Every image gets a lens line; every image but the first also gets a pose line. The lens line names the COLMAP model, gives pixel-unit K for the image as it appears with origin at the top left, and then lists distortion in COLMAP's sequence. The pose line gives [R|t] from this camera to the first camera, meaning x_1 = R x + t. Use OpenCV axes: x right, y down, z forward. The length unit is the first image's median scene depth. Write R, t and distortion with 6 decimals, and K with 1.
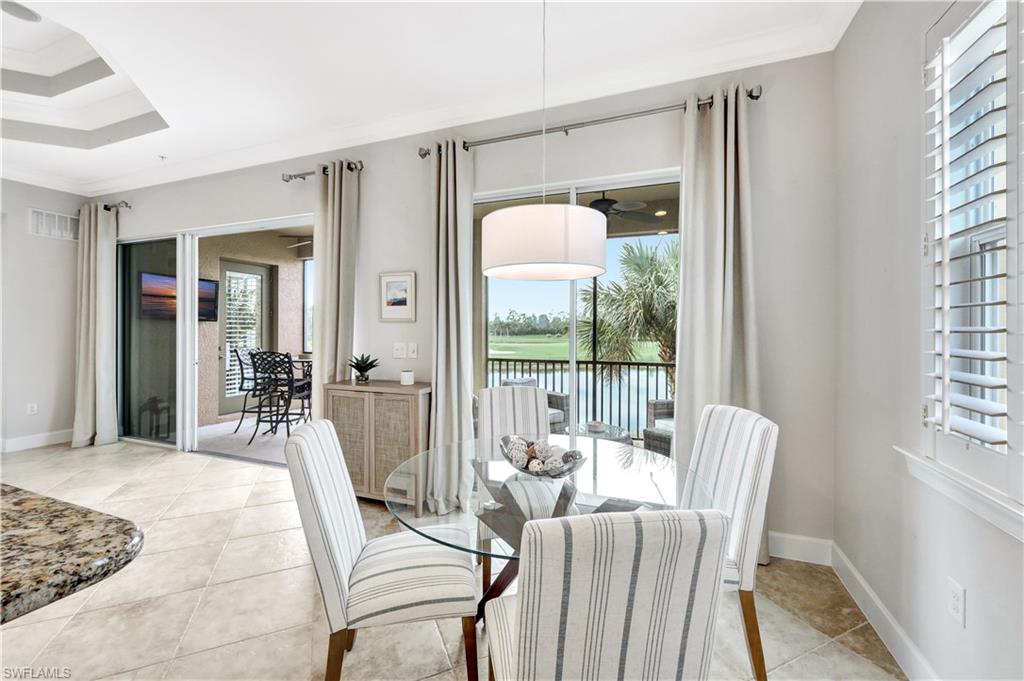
lens RADIAL K [[412.6, 0, 511.9], [0, 412.6, 328.3], [0, 0, 1]] dist [0.000206, 0.000015]
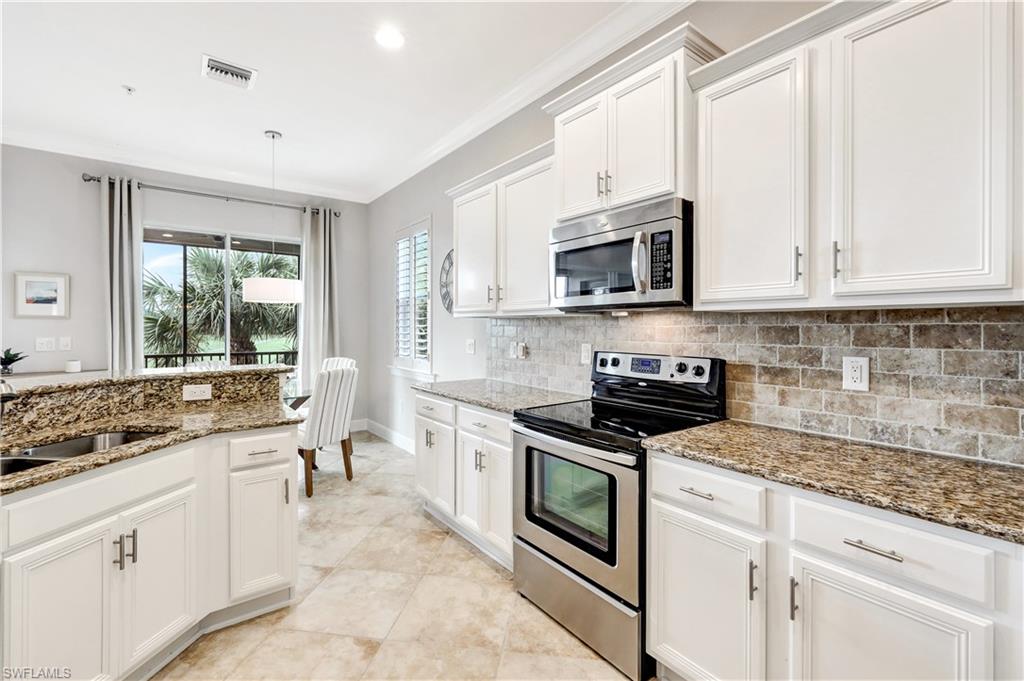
lens RADIAL K [[450.2, 0, 510.6], [0, 450.2, 327.8], [0, 0, 1]] dist [0.000906, -0.000109]
pose [[0.532885, 0.000063, 0.846188, -0.648246], [-0.003469, 0.999992, 0.002110, 0.002401], [-0.846181, -0.004060, 0.532881, -0.714098]]
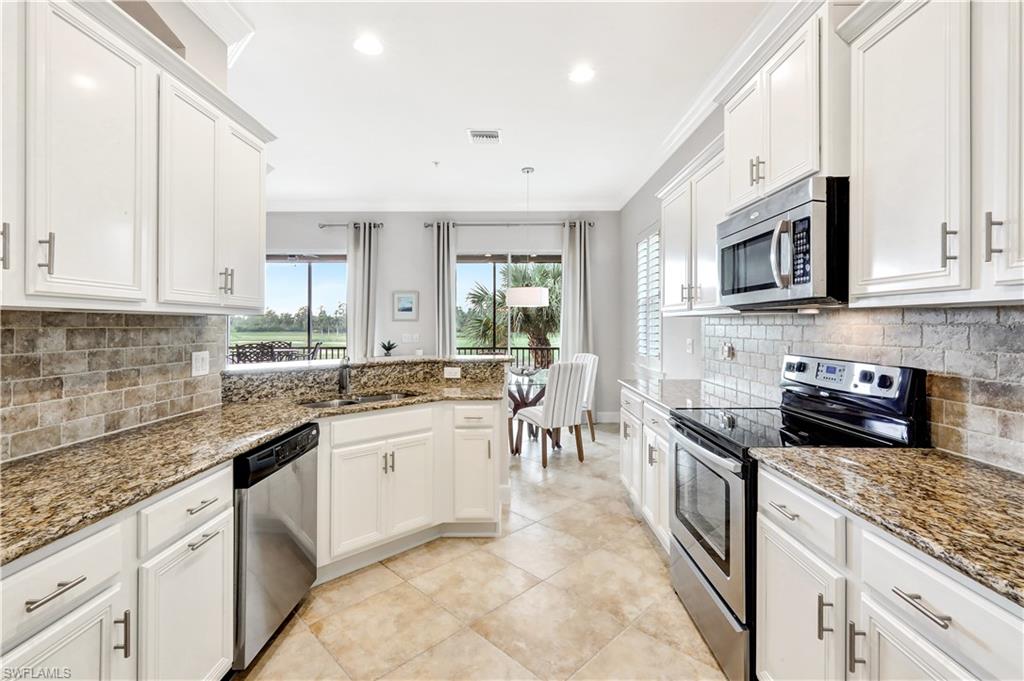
lens RADIAL K [[459.2, 0, 512.4], [0, 459.2, 324.8], [0, 0, 1]] dist [0.002637, 0.000339]
pose [[0.936029, -0.000858, 0.351922, -0.546283], [0.000620, 0.999999, 0.000789, -0.001371], [-0.351922, -0.000520, 0.936029, -0.934930]]
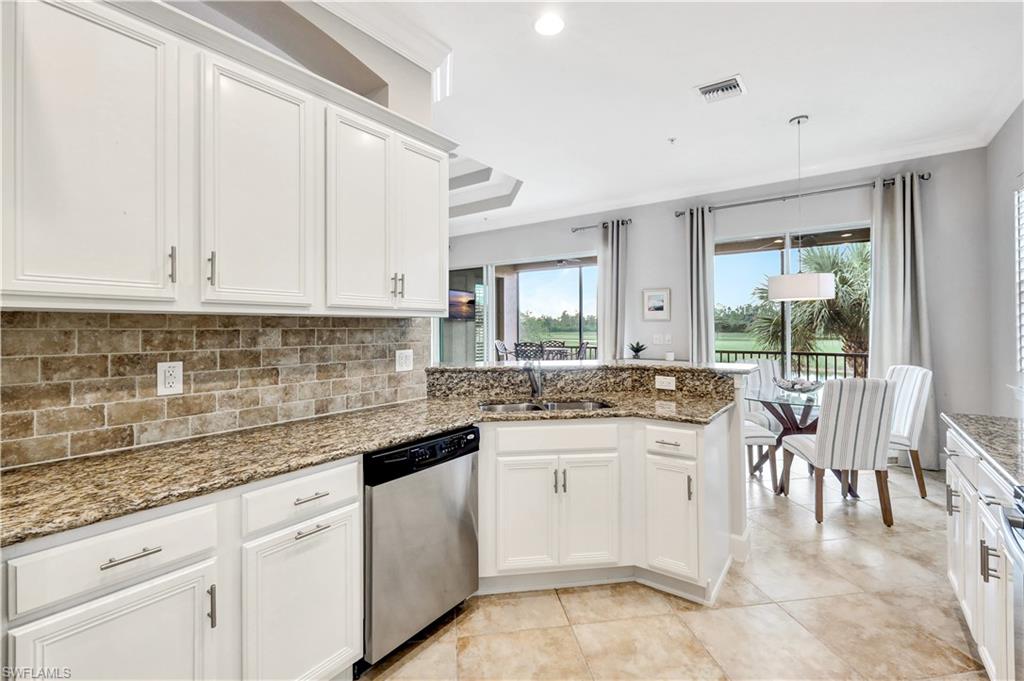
lens RADIAL K [[450.8, 0, 512.2], [0, 450.8, 322.1], [0, 0, 1]] dist [-0.001810, 0.000193]
pose [[0.963225, -0.007843, -0.268582, -0.355951], [0.005700, 0.999945, -0.008758, 0.000198], [0.268636, 0.006905, 0.963217, -0.804879]]
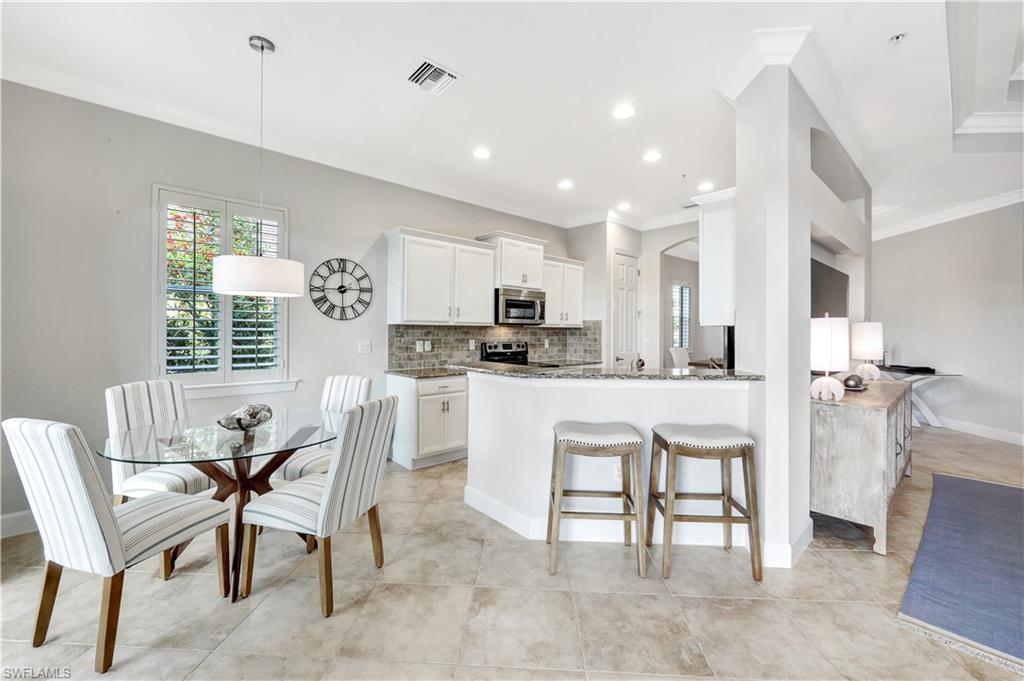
lens RADIAL K [[416.8, 0, 515.9], [0, 416.8, 329.5], [0, 0, 1]] dist [-0.000646, -0.000192]
pose [[-0.895453, -0.004376, 0.445134, -0.711185], [-0.007458, 0.999959, -0.005174, 0.002055], [-0.445093, -0.007953, -0.895449, 0.937169]]
